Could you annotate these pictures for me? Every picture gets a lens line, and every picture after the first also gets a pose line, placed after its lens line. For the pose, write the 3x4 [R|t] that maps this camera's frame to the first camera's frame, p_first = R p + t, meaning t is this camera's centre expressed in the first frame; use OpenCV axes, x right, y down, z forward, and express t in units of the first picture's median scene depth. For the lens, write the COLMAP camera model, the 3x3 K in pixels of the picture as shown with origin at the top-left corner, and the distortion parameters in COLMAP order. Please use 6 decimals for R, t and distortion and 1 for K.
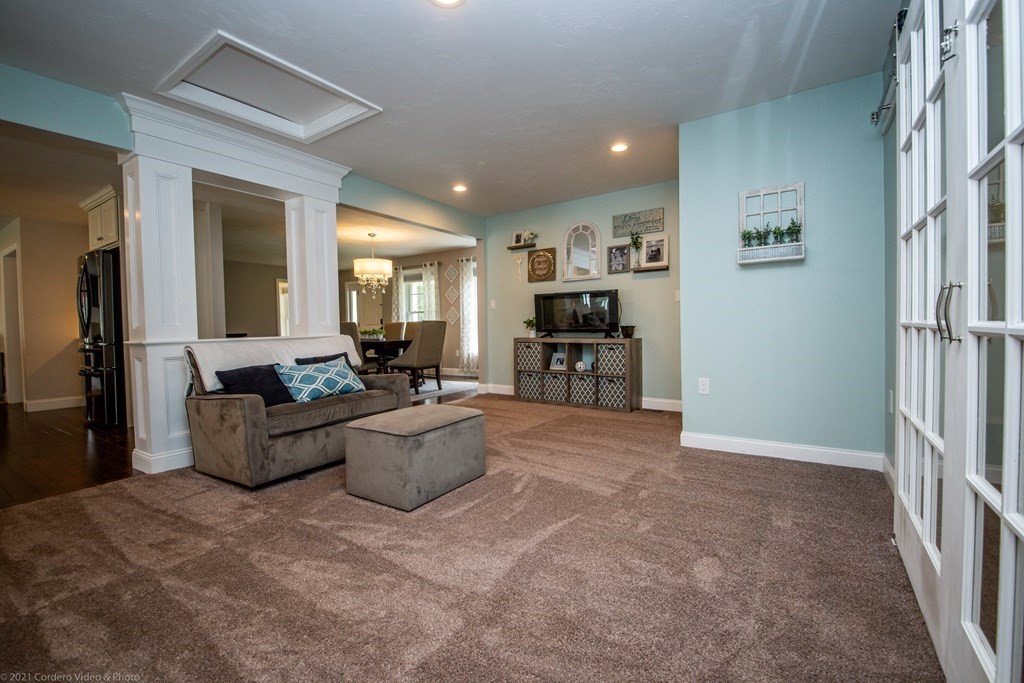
lens RADIAL K [[428.2, 0, 510.8], [0, 428.2, 337.9], [0, 0, 1]] dist [0.002191, -0.000182]
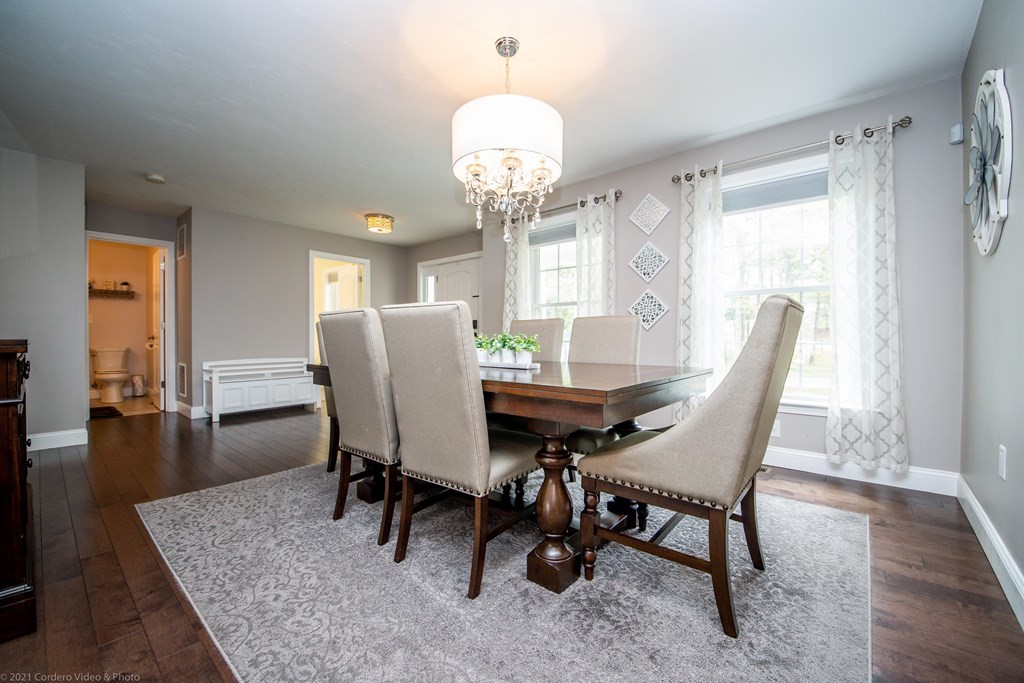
lens RADIAL K [[428.2, 0, 510.8], [0, 428.2, 337.9], [0, 0, 1]] dist [0.002191, -0.000182]
pose [[0.989083, 0.019020, -0.146130, -0.364806], [-0.023369, 0.999332, -0.028098, -0.010702], [0.145498, 0.031206, 0.988866, 0.931450]]
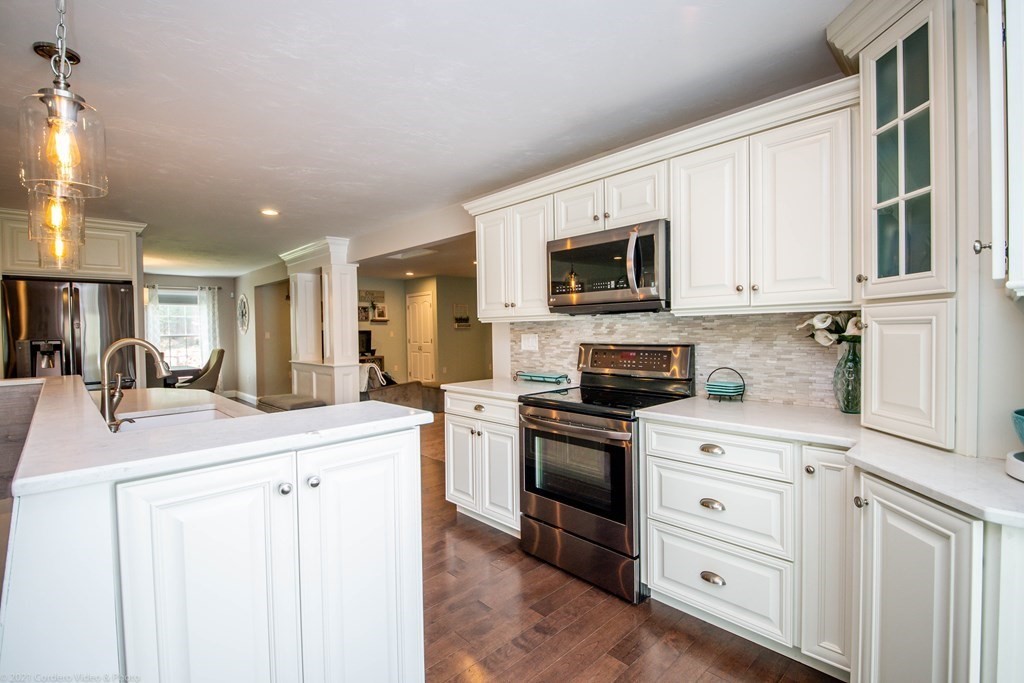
lens RADIAL K [[466.1, 0, 518.5], [0, 466.1, 340.1], [0, 0, 1]] dist [0.000220, -0.010653]
pose [[0.189730, -0.004929, 0.981824, -1.608468], [0.039537, 0.999215, -0.002624, -0.037059], [-0.981040, 0.039317, 0.189775, -0.039867]]
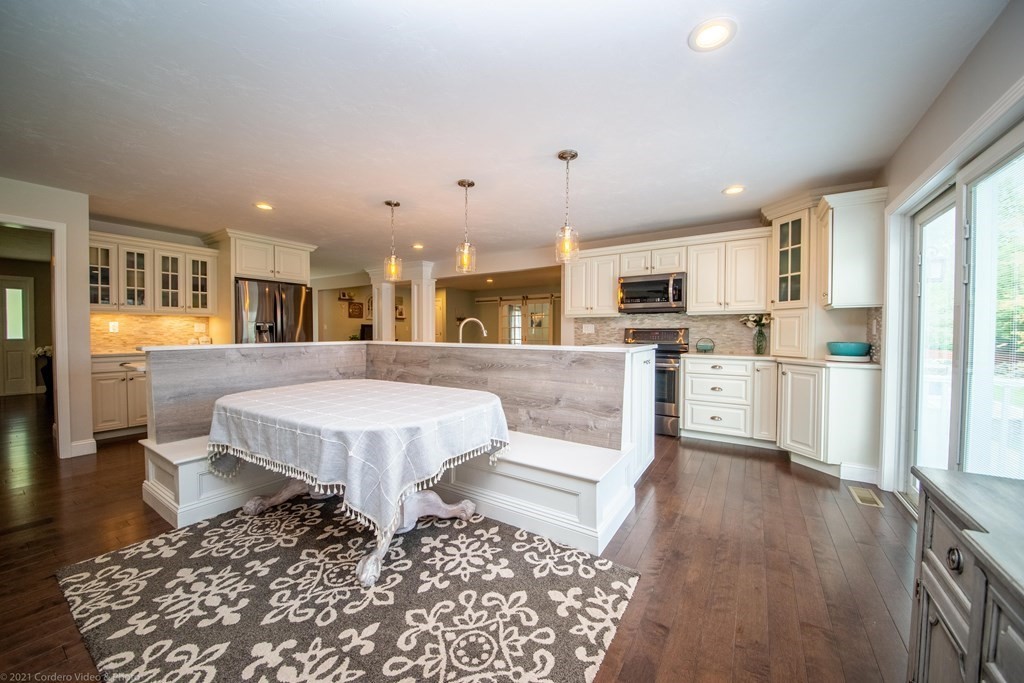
lens RADIAL K [[367.4, 0, 518.9], [0, 367.4, 338.5], [0, 0, 1]] dist [0.000061, -0.000162]
pose [[-0.036064, -0.000015, 0.999349, -1.948895], [0.027829, 0.999612, 0.001020, -0.013487], [-0.998962, 0.027848, -0.036050, 0.315899]]
